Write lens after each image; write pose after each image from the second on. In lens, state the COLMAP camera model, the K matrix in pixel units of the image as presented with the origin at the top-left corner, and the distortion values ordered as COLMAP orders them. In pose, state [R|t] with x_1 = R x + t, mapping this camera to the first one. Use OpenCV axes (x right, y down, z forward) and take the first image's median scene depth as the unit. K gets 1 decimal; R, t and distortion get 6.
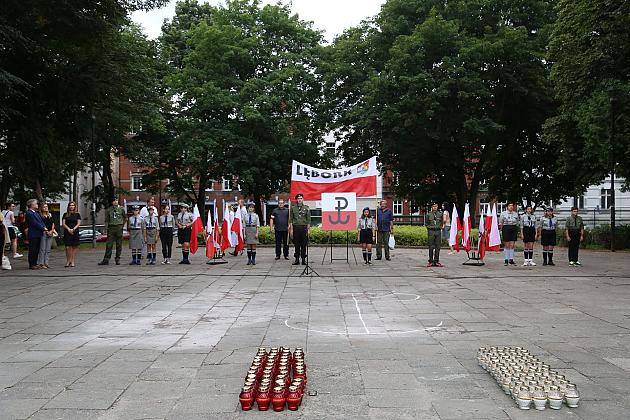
lens RADIAL K [[696.1, 0, 315.0], [0, 696.1, 210.0], [0, 0, 1]] dist [0.046908, 0.006159]
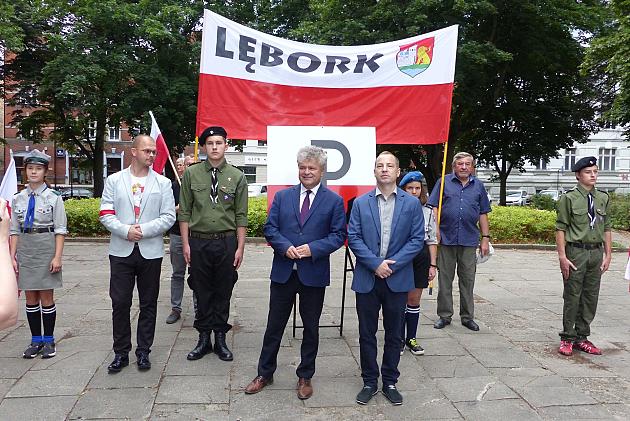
lens RADIAL K [[628.4, 0, 314.4], [0, 628.4, 194.6], [0, 0, 1]] dist [-0.042737, -0.008700]
pose [[0.993474, 0.010968, 0.113531, -0.002139], [-0.016356, 0.998778, 0.046640, -0.006650], [-0.112880, -0.048193, 0.992439, 0.648654]]
